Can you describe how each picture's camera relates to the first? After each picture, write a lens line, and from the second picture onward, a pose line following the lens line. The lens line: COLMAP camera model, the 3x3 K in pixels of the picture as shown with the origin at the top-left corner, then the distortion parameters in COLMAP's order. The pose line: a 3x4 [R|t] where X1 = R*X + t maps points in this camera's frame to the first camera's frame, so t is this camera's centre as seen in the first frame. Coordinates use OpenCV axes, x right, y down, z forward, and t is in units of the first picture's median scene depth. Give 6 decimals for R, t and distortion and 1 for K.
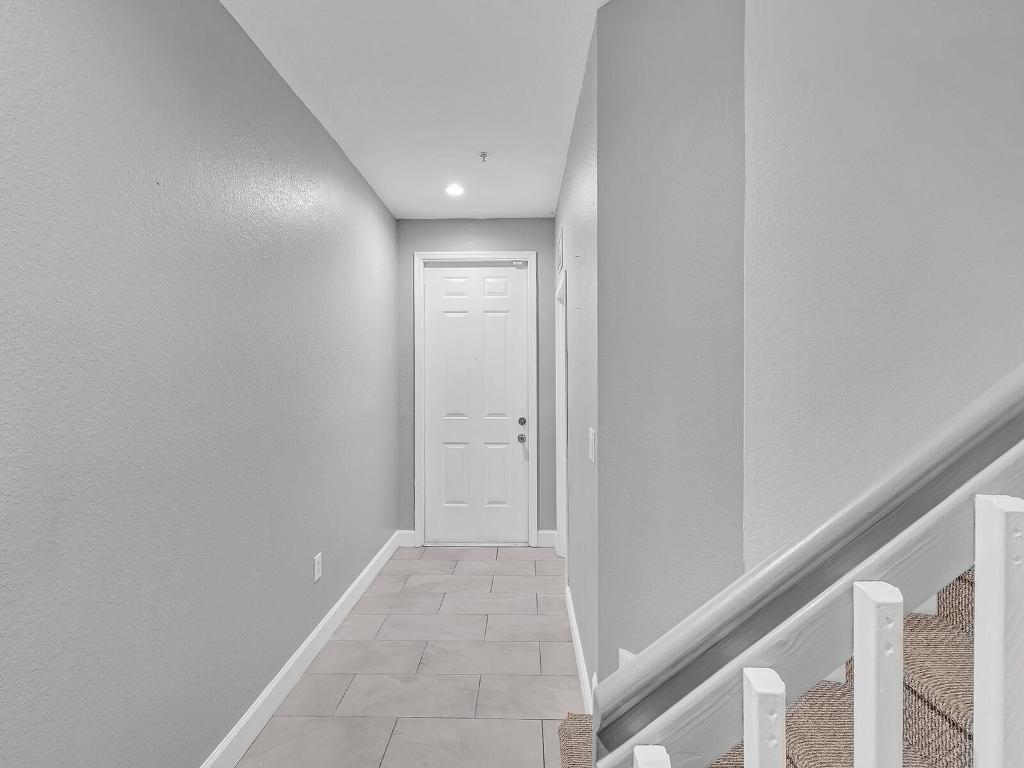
lens RADIAL K [[497.8, 0, 512.6], [0, 497.8, 377.5], [0, 0, 1]] dist [0.001168, 0.000617]
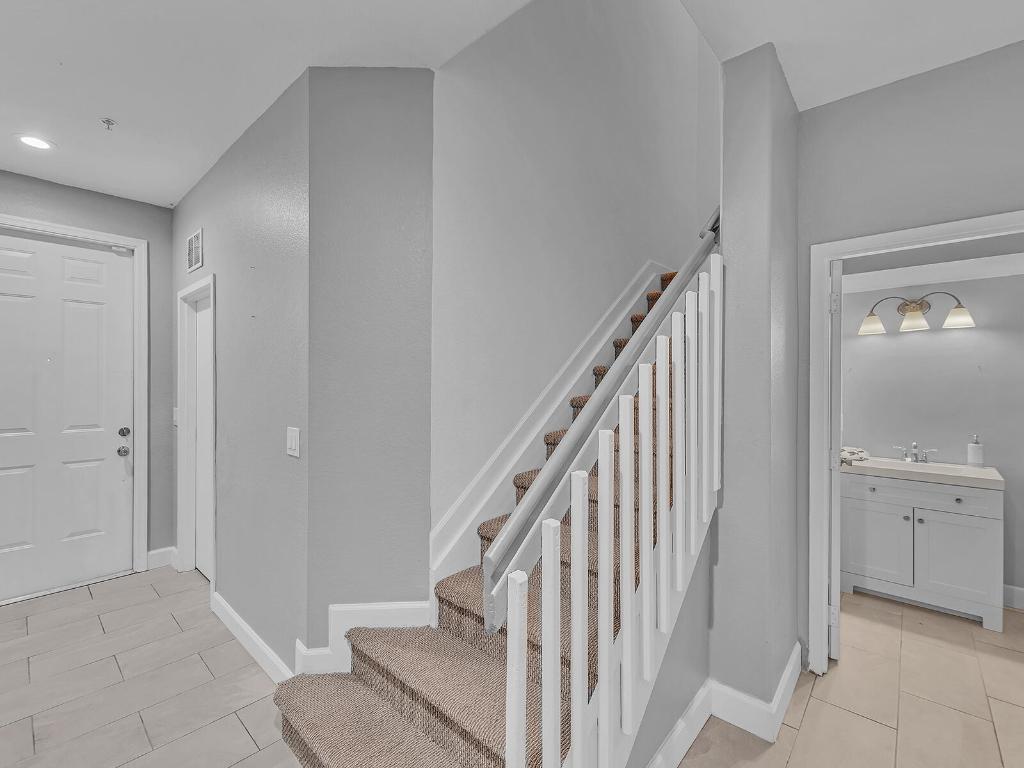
lens RADIAL K [[441.2, 0, 516.2], [0, 441.2, 385.1], [0, 0, 1]] dist [-0.009722, -0.000273]
pose [[0.646359, -0.002417, 0.763030, -0.124262], [-0.003740, 0.999973, 0.006337, -0.001388], [-0.763024, -0.006950, 0.646332, -0.015783]]
